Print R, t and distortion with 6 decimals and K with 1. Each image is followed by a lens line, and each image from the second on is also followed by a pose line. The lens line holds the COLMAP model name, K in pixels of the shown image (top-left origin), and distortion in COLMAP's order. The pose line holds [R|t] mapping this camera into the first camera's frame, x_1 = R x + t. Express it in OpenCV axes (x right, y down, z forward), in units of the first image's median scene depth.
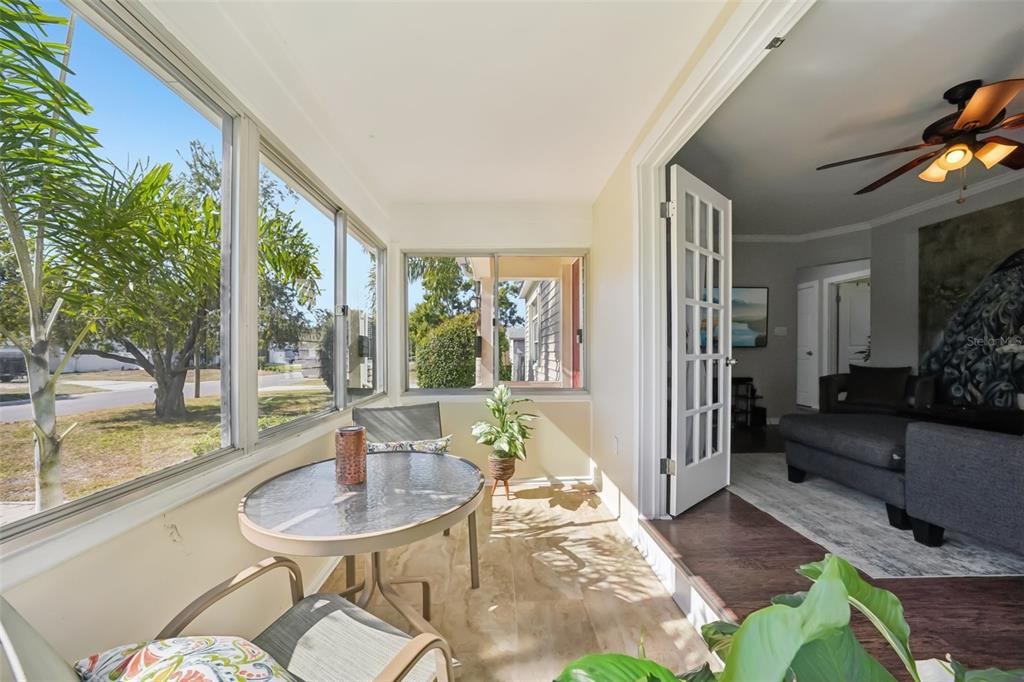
lens RADIAL K [[357.6, 0, 513.8], [0, 357.6, 348.7], [0, 0, 1]] dist [-0.000445, 0.000001]
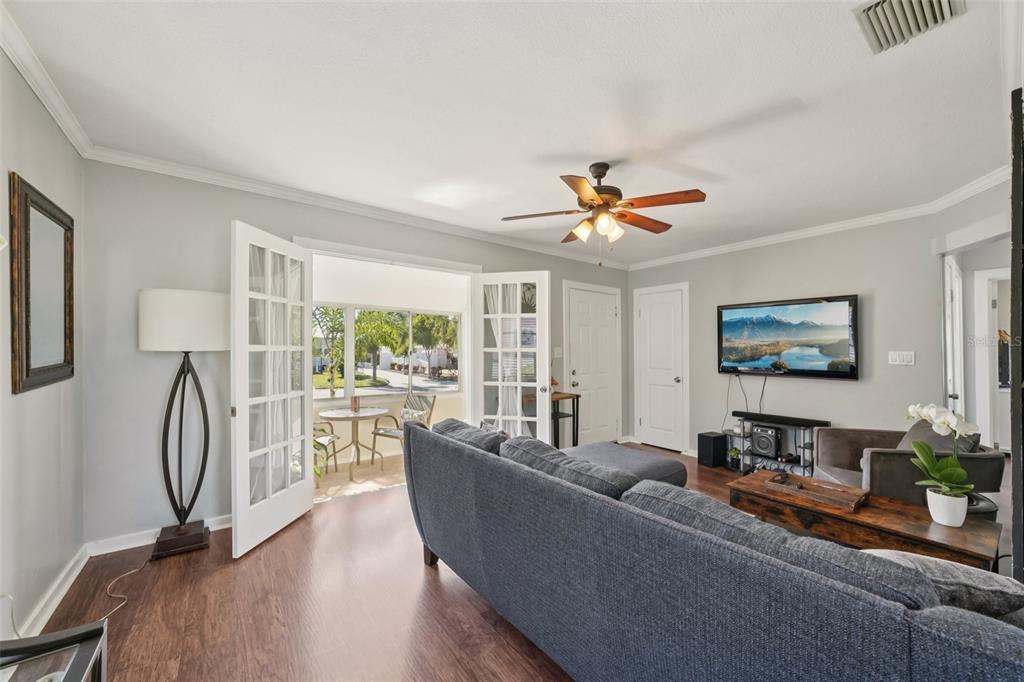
lens RADIAL K [[394.9, 0, 511.7], [0, 394.9, 348.2], [0, 0, 1]] dist [-0.014742, -0.000052]
pose [[0.564024, 0.001902, -0.825756, 1.290705], [-0.002426, 0.999997, 0.000646, -0.089990], [0.825755, 0.001639, 0.564027, 0.043077]]
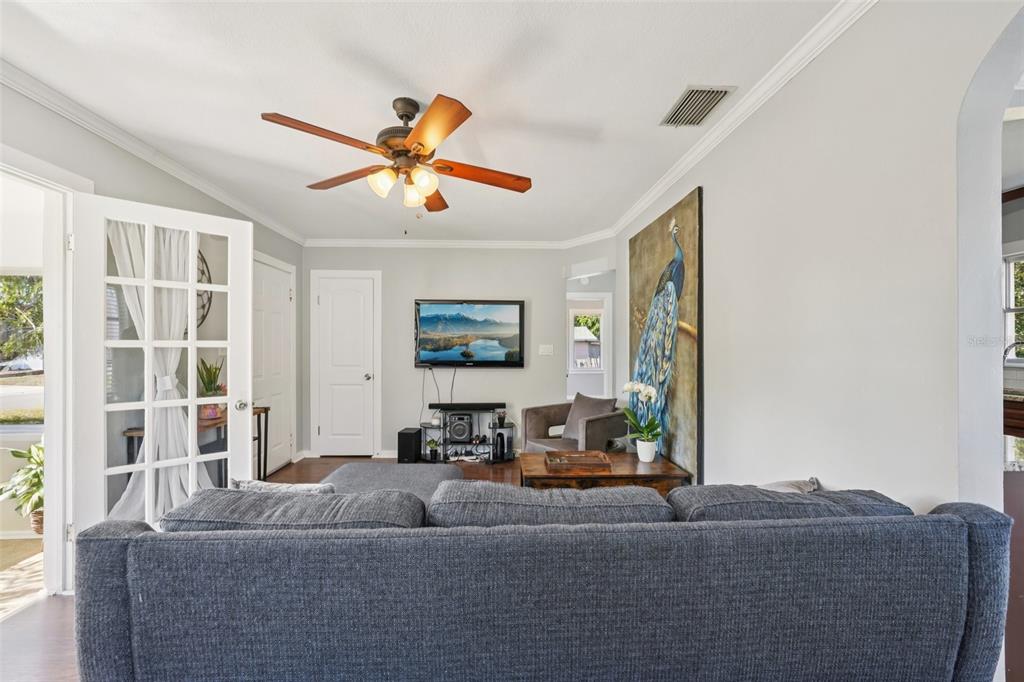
lens RADIAL K [[404.9, 0, 512.0], [0, 404.9, 341.0], [0, 0, 1]] dist [-0.010807, 0.000071]
pose [[0.999986, 0.005335, 0.000214, 0.920673], [-0.005333, 0.999961, -0.007109, -0.087414], [-0.000252, 0.007108, 0.999975, 0.015603]]
